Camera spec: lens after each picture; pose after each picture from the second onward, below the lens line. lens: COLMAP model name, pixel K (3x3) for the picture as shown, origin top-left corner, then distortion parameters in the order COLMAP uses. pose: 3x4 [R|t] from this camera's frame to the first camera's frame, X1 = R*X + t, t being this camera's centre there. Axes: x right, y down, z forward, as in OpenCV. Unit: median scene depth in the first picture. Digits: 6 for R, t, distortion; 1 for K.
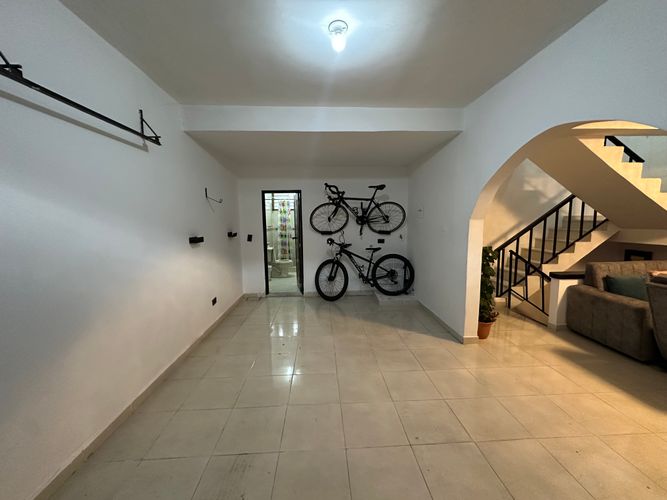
lens RADIAL K [[267.1, 0, 333.6], [0, 267.1, 248.8], [0, 0, 1]] dist [-0.003156, -0.000336]
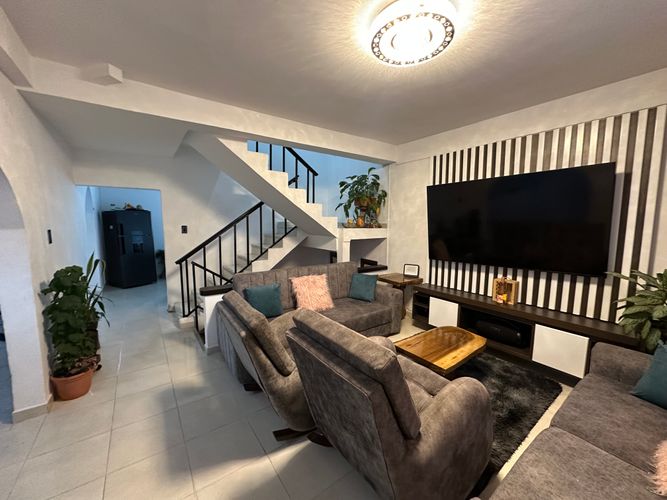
lens RADIAL K [[267.1, 0, 336.0], [0, 267.1, 249.6], [0, 0, 1]] dist [-0.003156, -0.000336]
pose [[0.833590, -0.044553, 0.550584, 0.570420], [0.047060, 0.998846, 0.009576, -0.020489], [-0.550376, 0.017928, 0.834725, 0.026523]]
